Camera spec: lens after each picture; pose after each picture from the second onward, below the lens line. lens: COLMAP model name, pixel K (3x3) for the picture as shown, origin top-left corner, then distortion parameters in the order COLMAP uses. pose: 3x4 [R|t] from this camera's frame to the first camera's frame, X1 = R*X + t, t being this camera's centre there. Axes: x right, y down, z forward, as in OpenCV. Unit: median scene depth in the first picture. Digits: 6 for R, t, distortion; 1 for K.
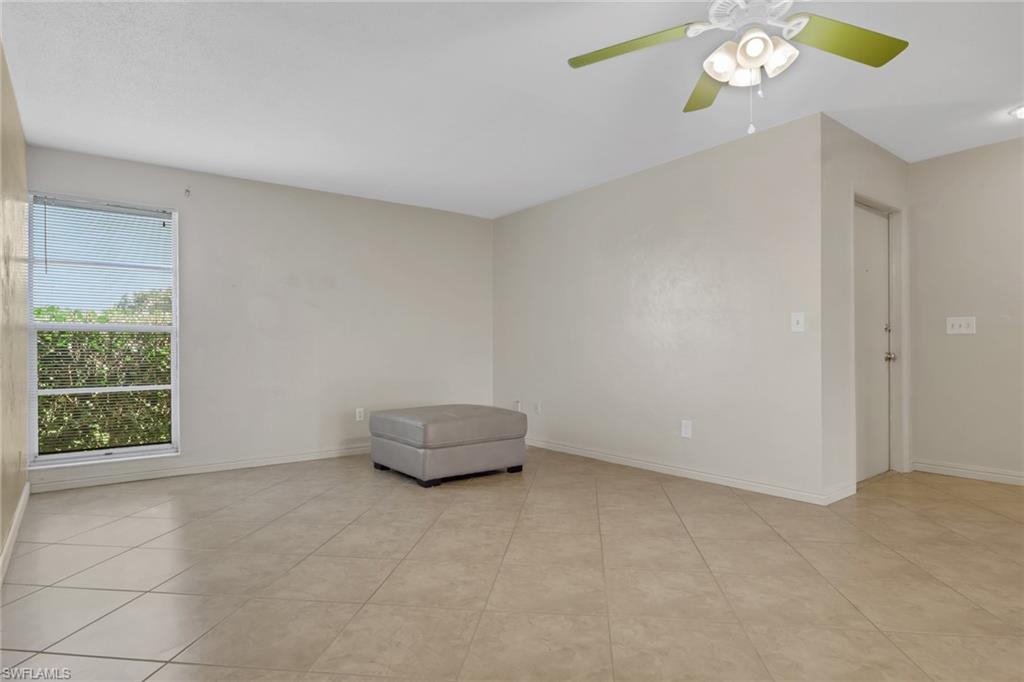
lens RADIAL K [[559.2, 0, 509.8], [0, 559.2, 344.2], [0, 0, 1]] dist [0.000320, 0.000890]
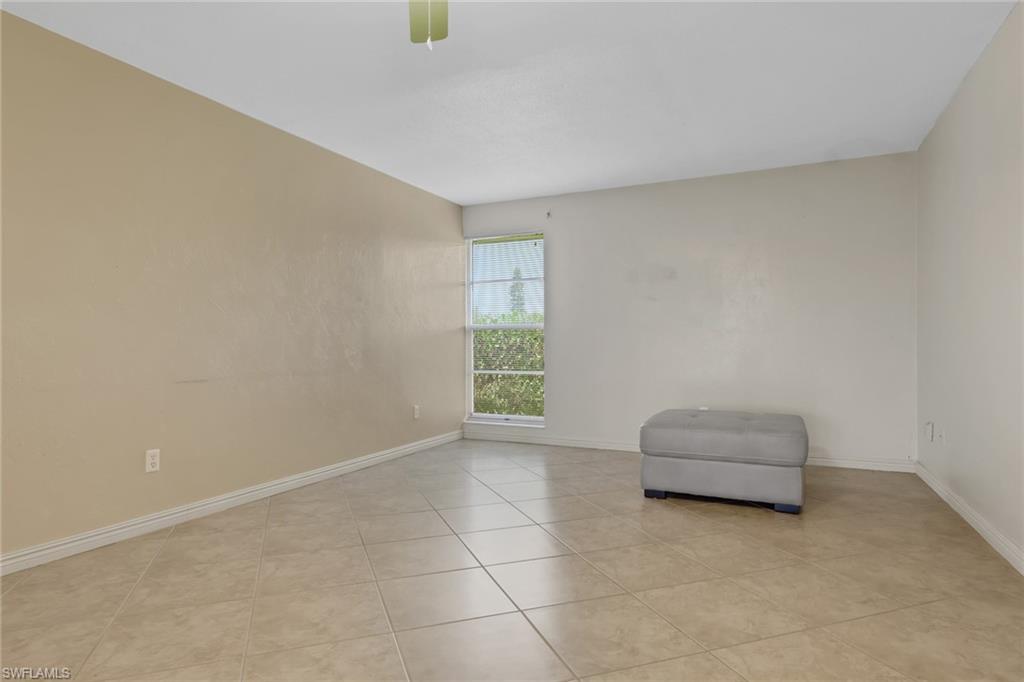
lens RADIAL K [[583.7, 0, 511.8], [0, 583.7, 345.0], [0, 0, 1]] dist [0.002769, 0.000135]
pose [[0.453349, 0.002198, -0.891330, 0.536257], [0.011131, 0.999905, 0.008127, 0.002067], [0.891264, -0.013606, 0.453282, 0.353566]]
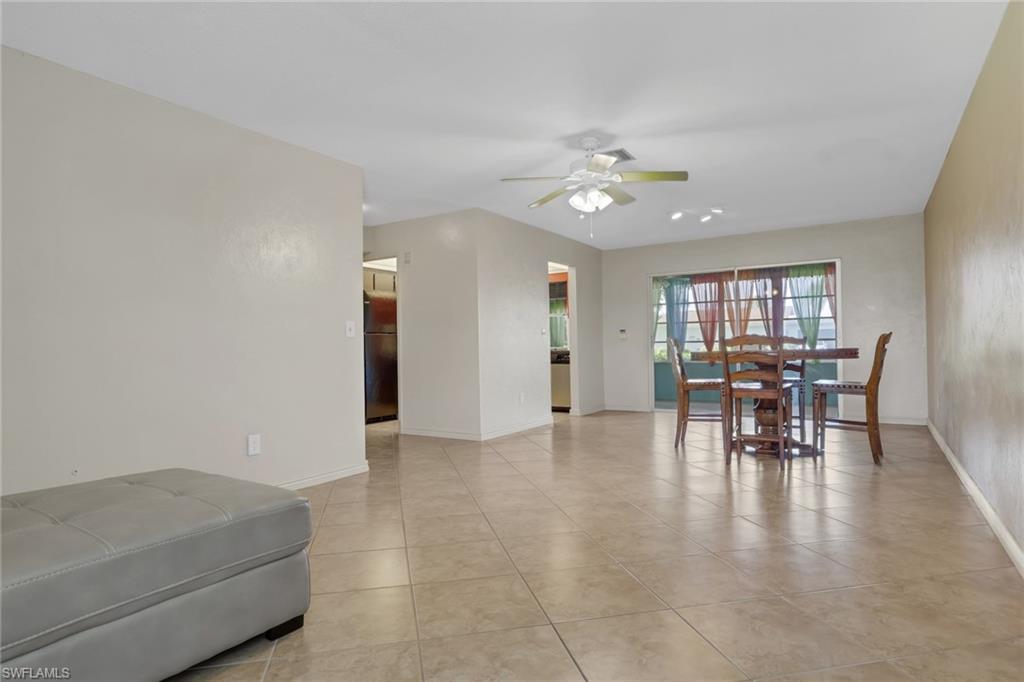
lens RADIAL K [[559.2, 0, 509.8], [0, 559.2, 344.2], [0, 0, 1]] dist [0.000320, 0.000890]
pose [[-0.334216, 0.015459, 0.942370, -0.629170], [0.012534, 0.999850, -0.011956, 0.010865], [-0.942413, 0.007816, -0.334360, 0.905631]]
